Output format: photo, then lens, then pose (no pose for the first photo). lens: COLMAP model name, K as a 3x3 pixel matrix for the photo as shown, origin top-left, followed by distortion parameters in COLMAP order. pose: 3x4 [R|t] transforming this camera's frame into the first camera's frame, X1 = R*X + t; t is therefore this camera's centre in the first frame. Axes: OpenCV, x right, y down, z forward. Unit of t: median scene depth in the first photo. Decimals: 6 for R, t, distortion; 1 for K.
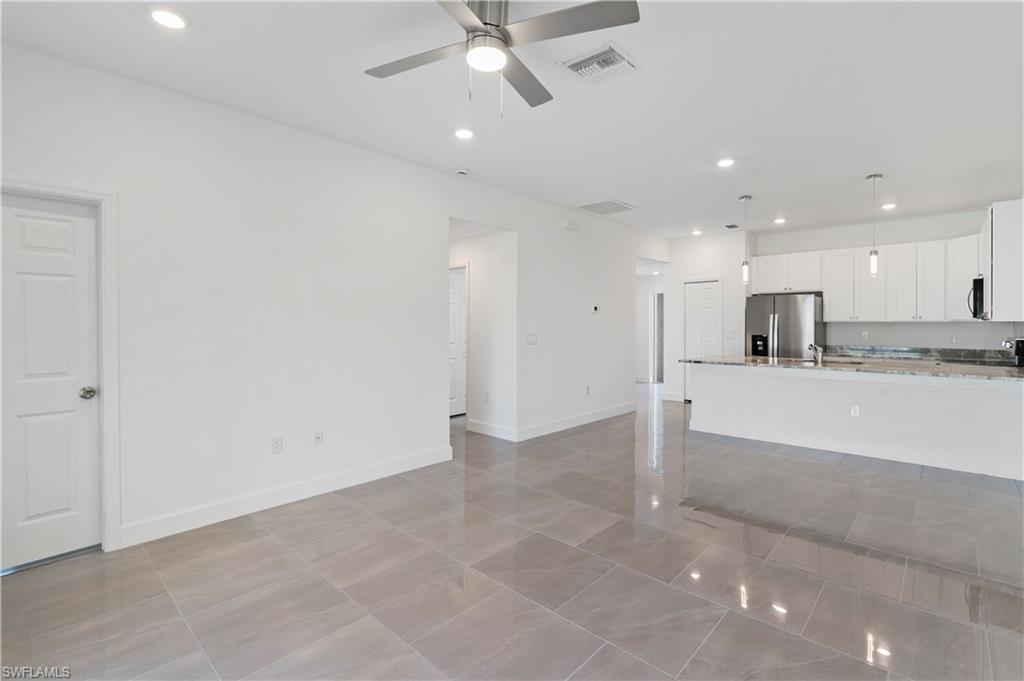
lens RADIAL K [[467.5, 0, 511.2], [0, 467.5, 332.3], [0, 0, 1]] dist [0.002888, 0.000425]
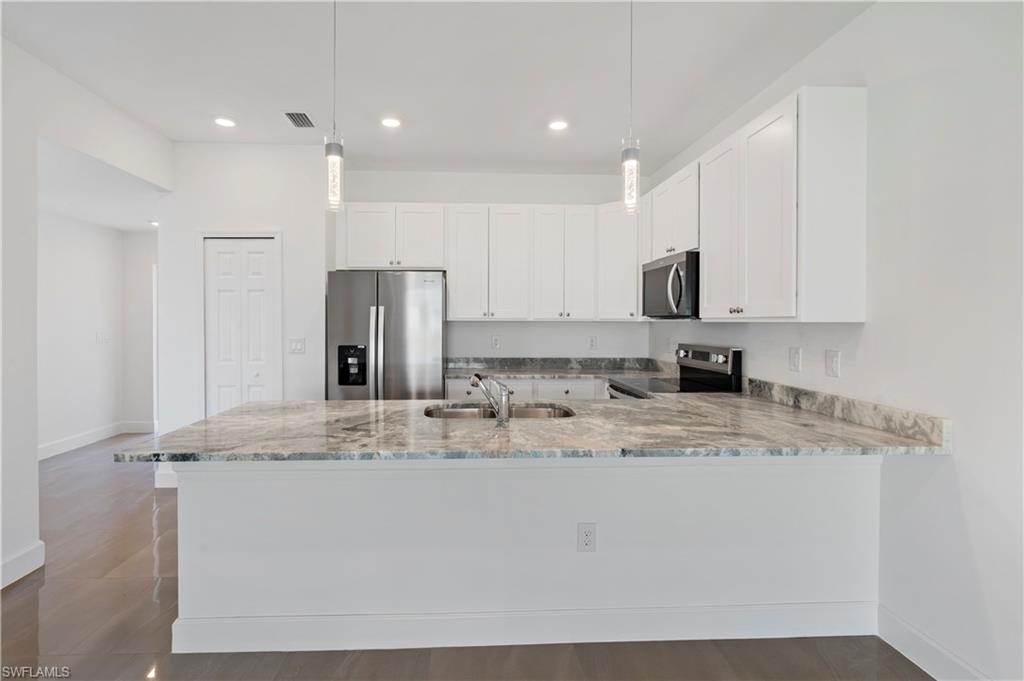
lens RADIAL K [[467.5, 0, 507.3], [0, 467.5, 332.6], [0, 0, 1]] dist [0.002888, 0.000425]
pose [[0.668830, -0.013357, 0.743295, 0.277991], [0.010864, 0.999907, 0.008193, -0.011710], [-0.743336, 0.002595, 0.668913, 0.560154]]
